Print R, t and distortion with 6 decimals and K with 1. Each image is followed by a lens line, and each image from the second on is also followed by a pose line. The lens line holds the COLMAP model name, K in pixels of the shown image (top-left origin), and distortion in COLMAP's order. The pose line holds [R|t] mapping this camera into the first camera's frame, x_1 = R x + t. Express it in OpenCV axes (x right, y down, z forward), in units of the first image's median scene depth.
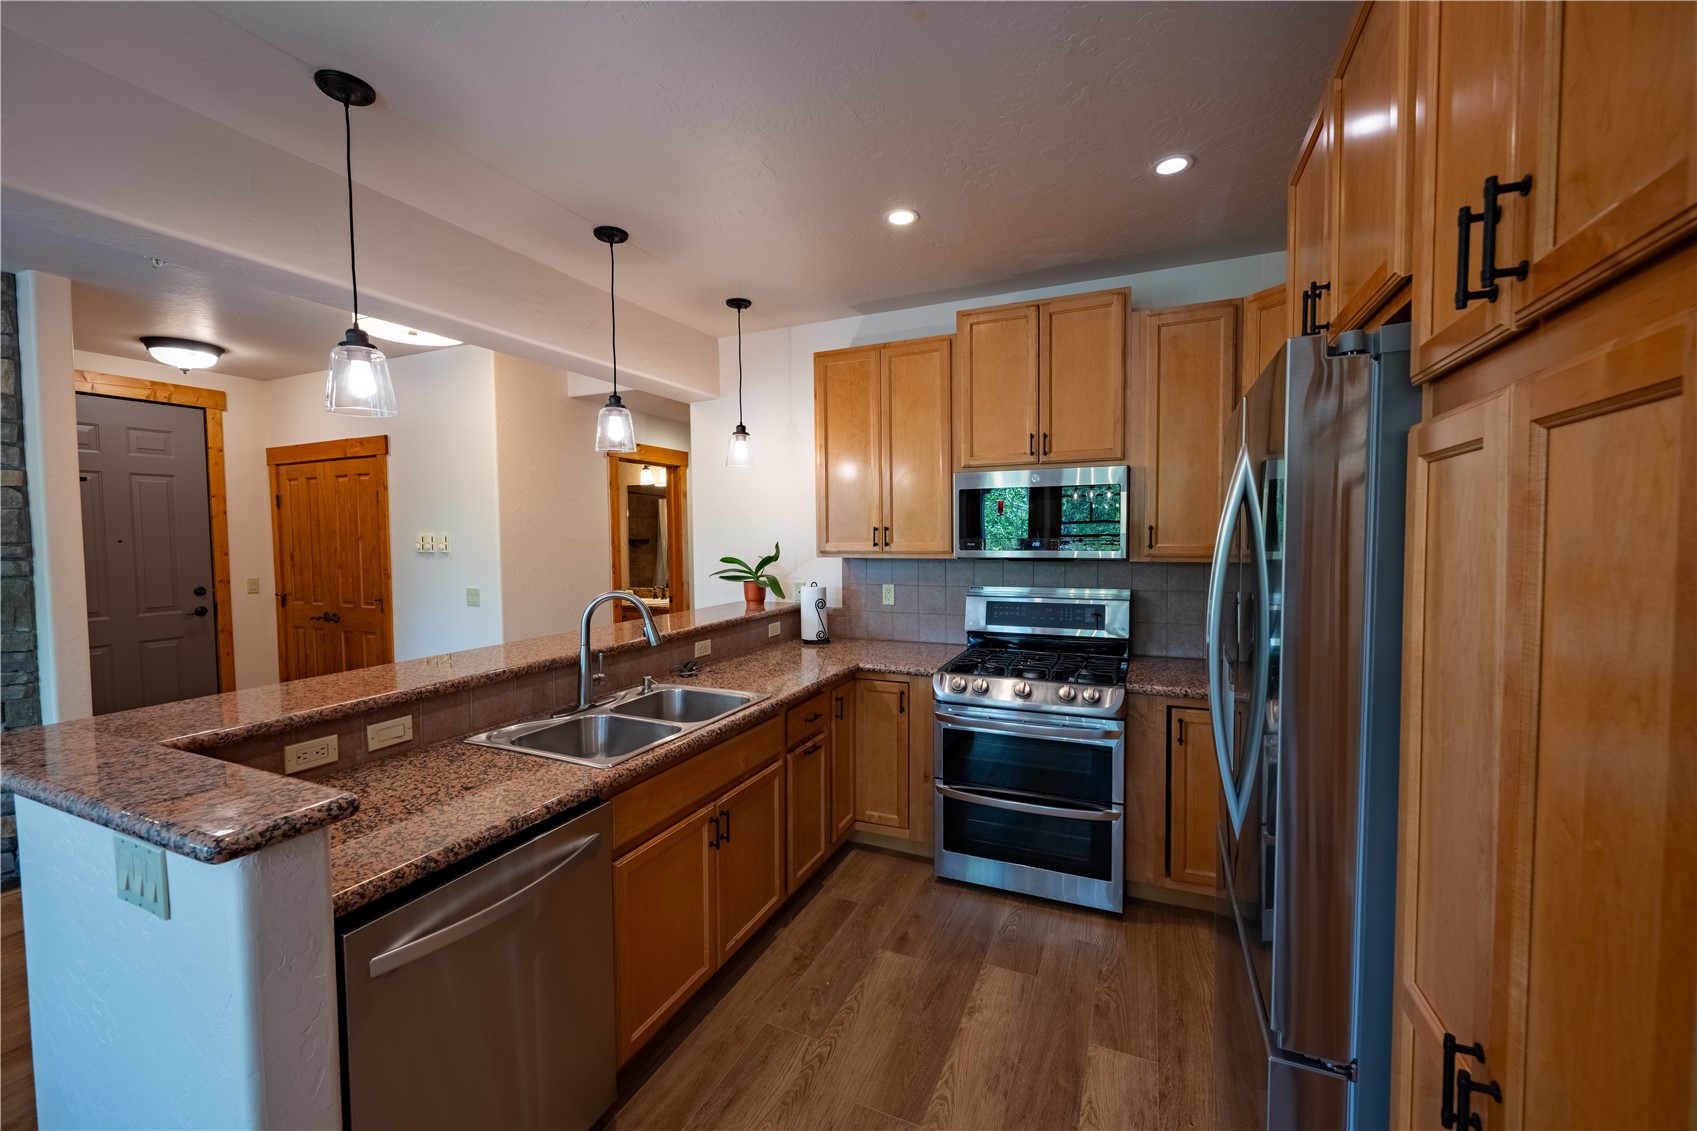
lens RADIAL K [[667.7, 0, 849.0], [0, 667.7, 561.3], [0, 0, 1]] dist [-0.001047, -0.000079]
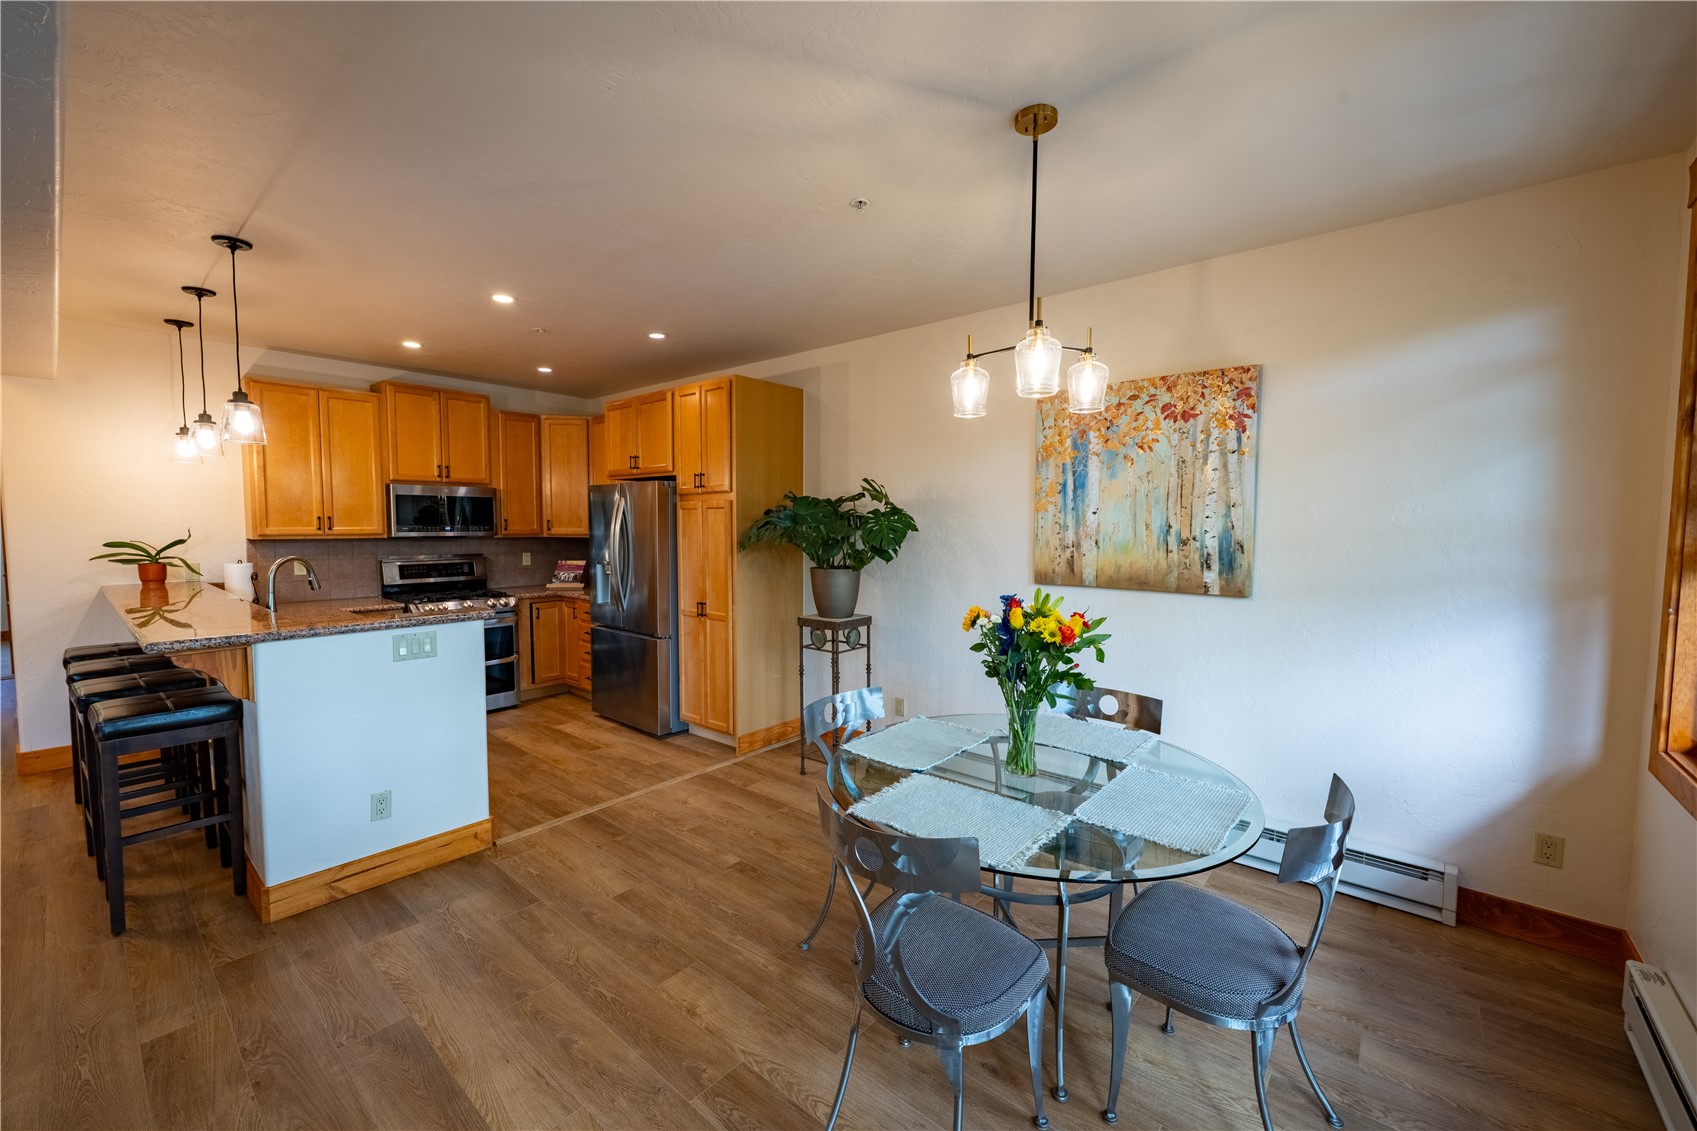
lens RADIAL K [[672.2, 0, 848.5], [0, 672.2, 565.5], [0, 0, 1]] dist [0.000477, -0.000022]
pose [[0.275418, -0.050904, 0.959976, -1.080474], [0.033423, 0.998500, 0.043357, 0.029096], [-0.960743, 0.020144, 0.276707, -0.482123]]
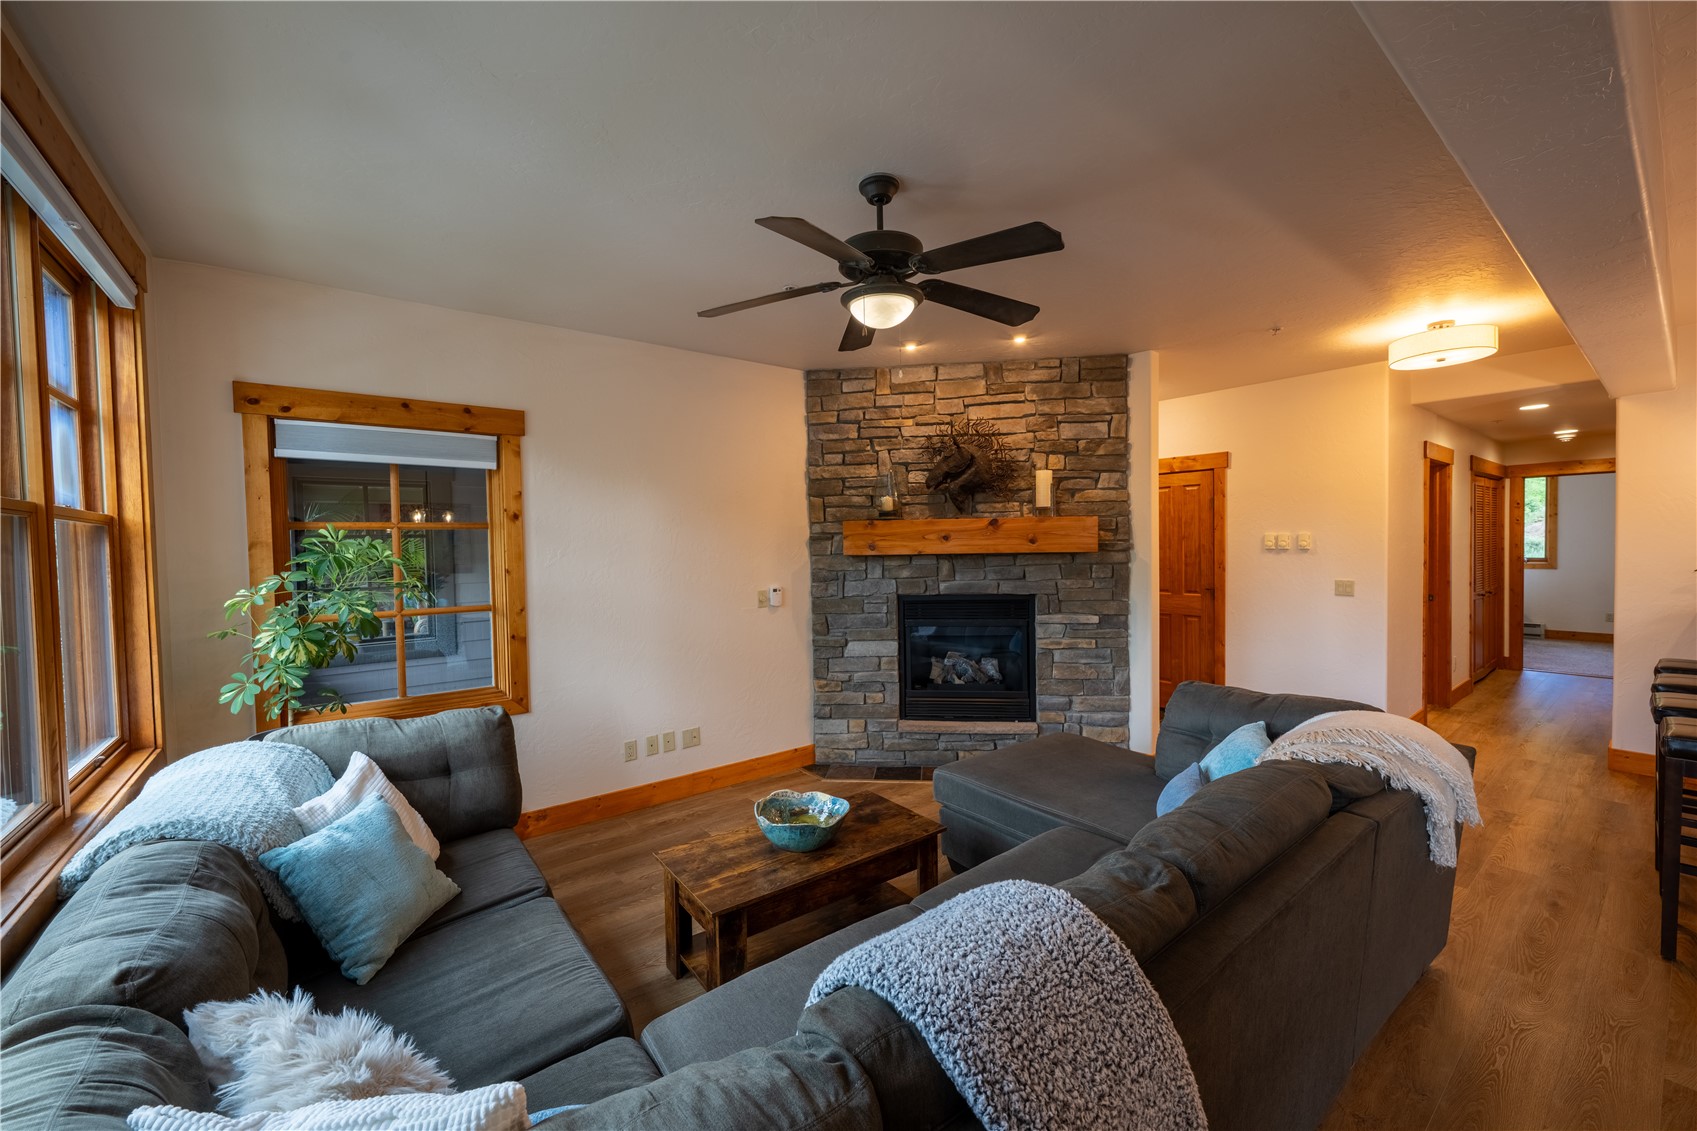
lens RADIAL K [[667.7, 0, 849.0], [0, 667.7, 561.3], [0, 0, 1]] dist [-0.001047, -0.000079]
pose [[0.886564, 0.006304, -0.462563, -1.055184], [-0.010004, 0.999935, -0.005545, 0.030936], [0.462498, 0.009543, 0.886569, -0.529274]]
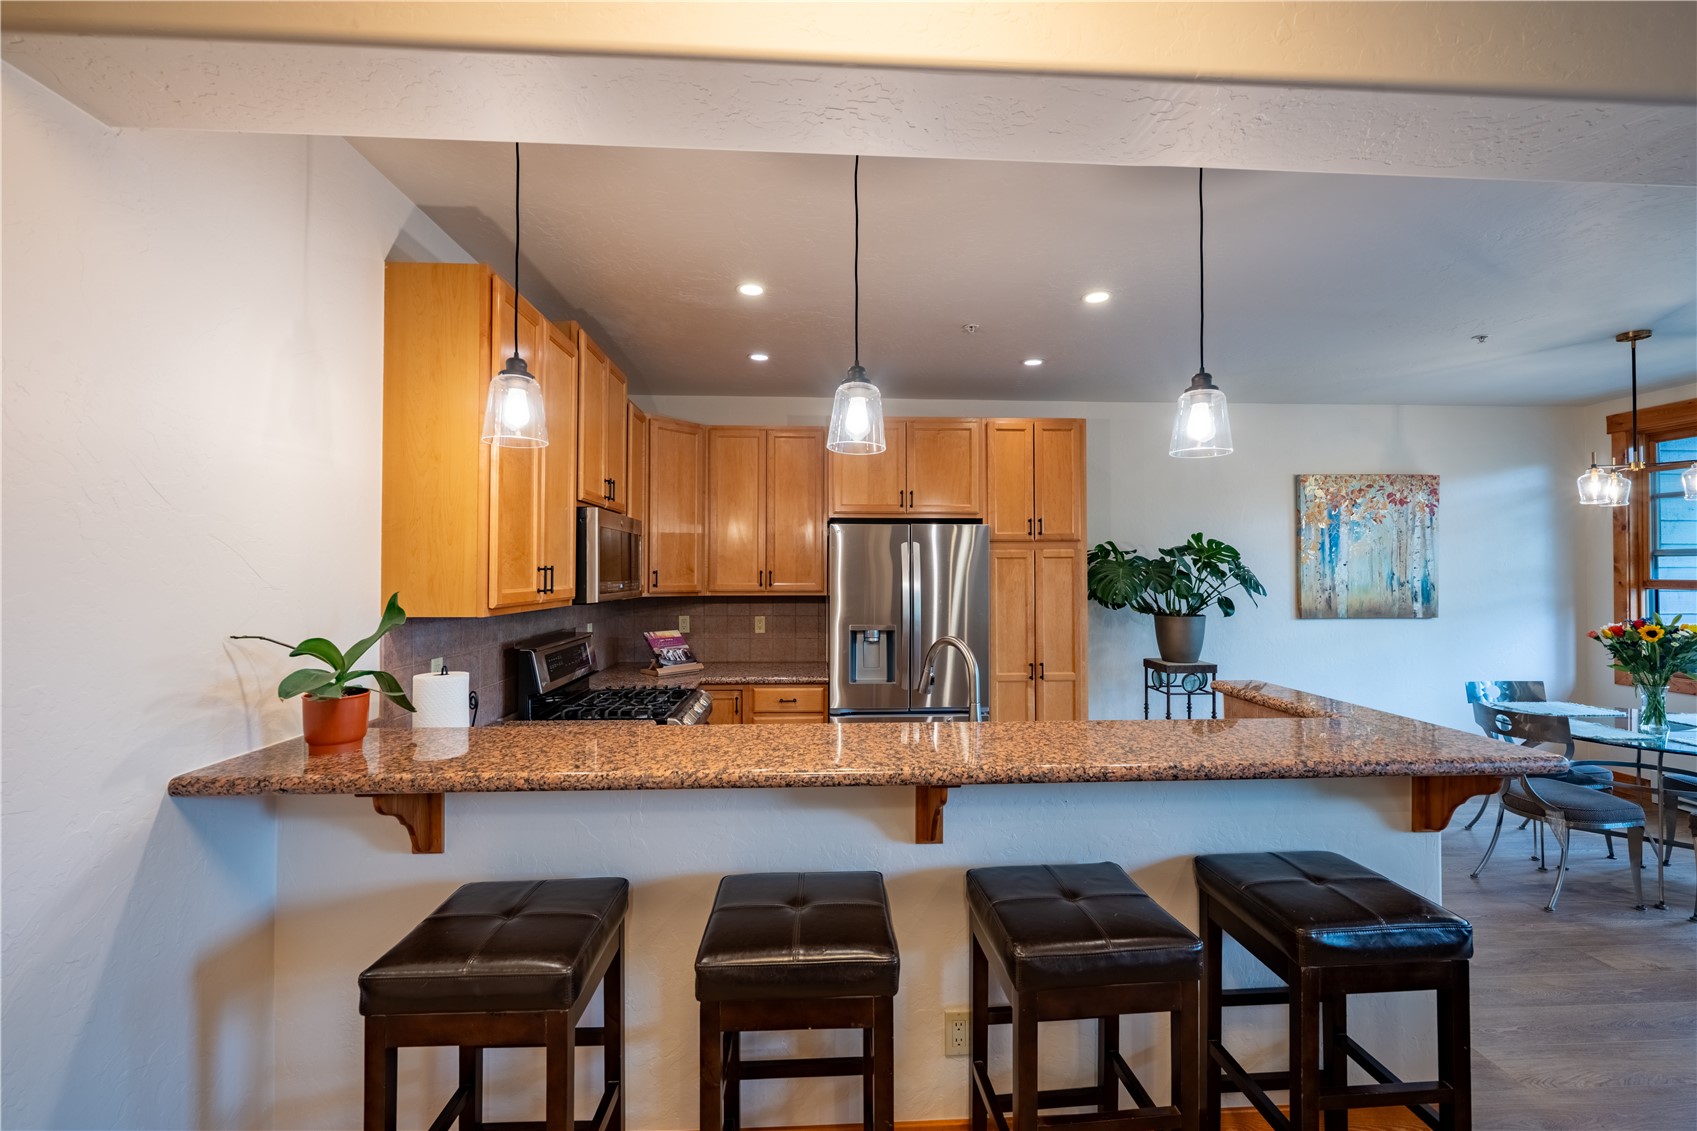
lens RADIAL K [[697.7, 0, 851.2], [0, 697.7, 564.0], [0, 0, 1]] dist [-0.001360, 0.000012]
pose [[-0.459366, 0.018646, 0.888052, -0.810793], [0.041807, 0.999125, 0.000647, -0.043644], [-0.887263, 0.037424, -0.459744, 1.119079]]
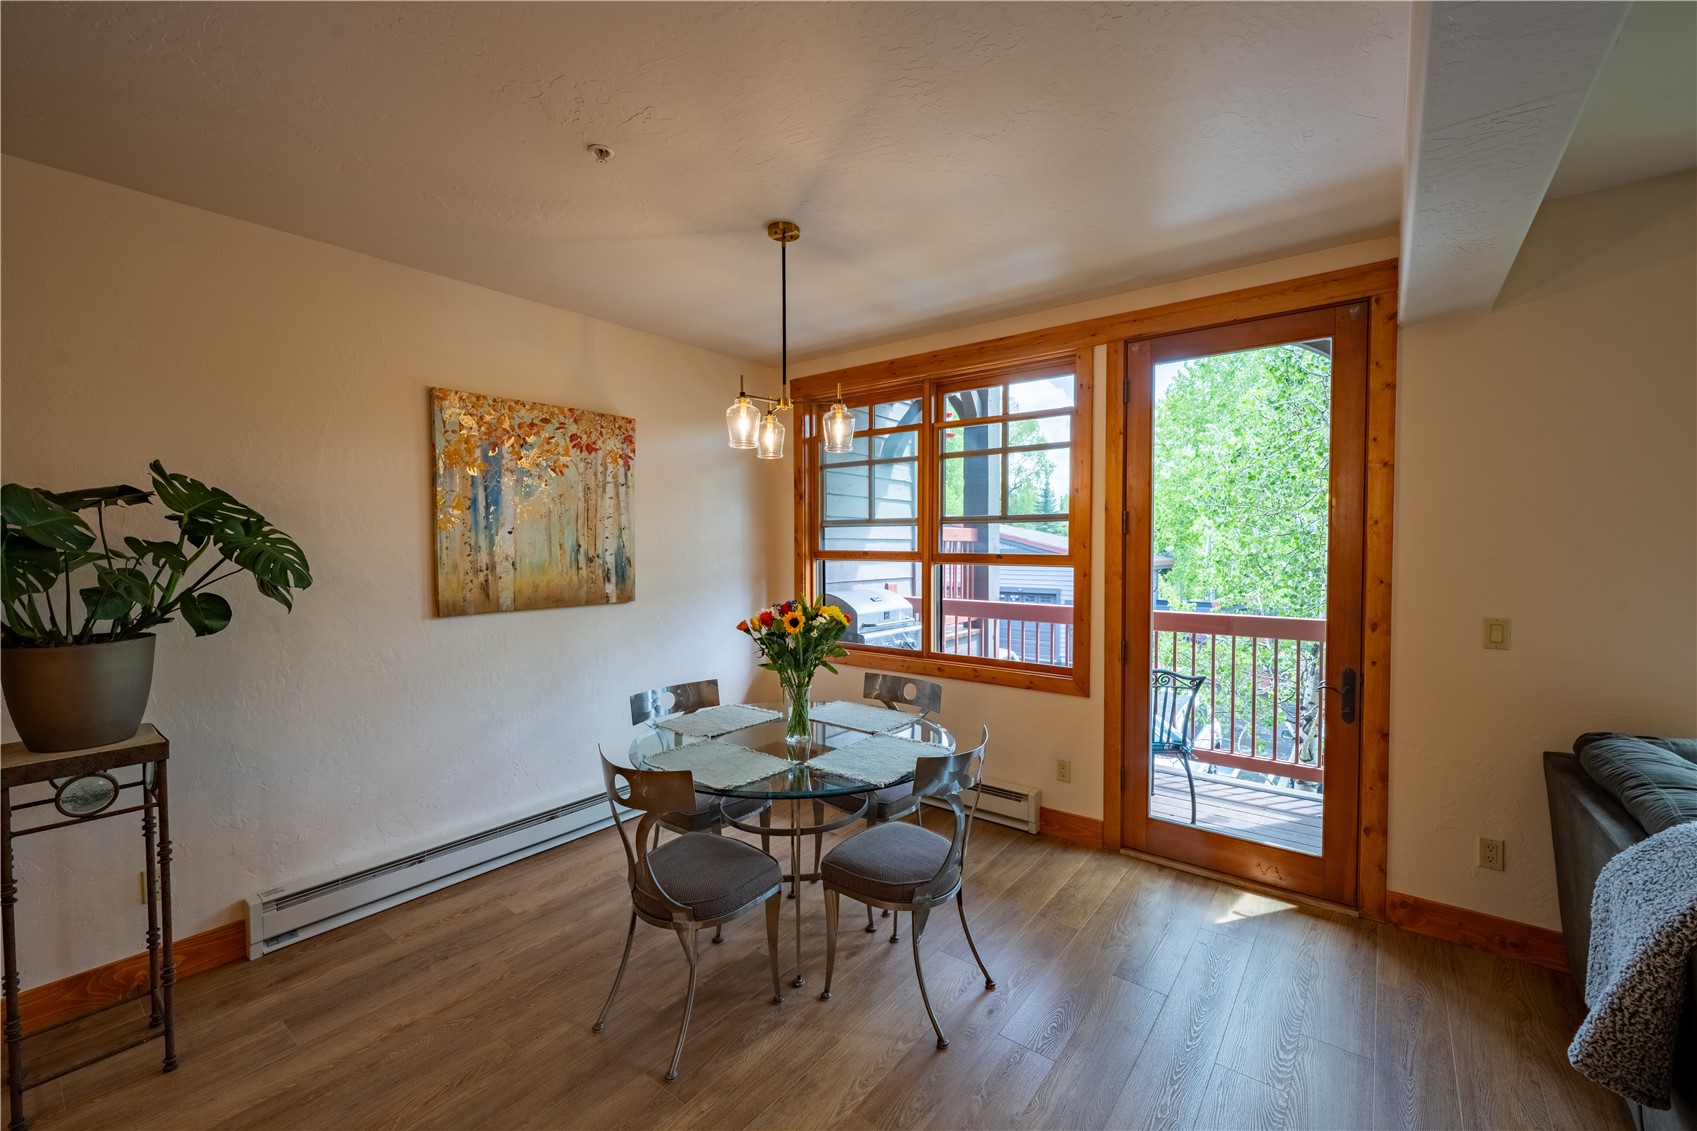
lens RADIAL K [[693.0, 0, 856.6], [0, 693.0, 562.8], [0, 0, 1]] dist [-0.000729, -0.000049]
pose [[-0.973753, 0.004201, 0.227570, -0.685047], [0.020124, 0.997503, 0.067696, -0.009531], [-0.226717, 0.070499, -0.971406, 0.333780]]
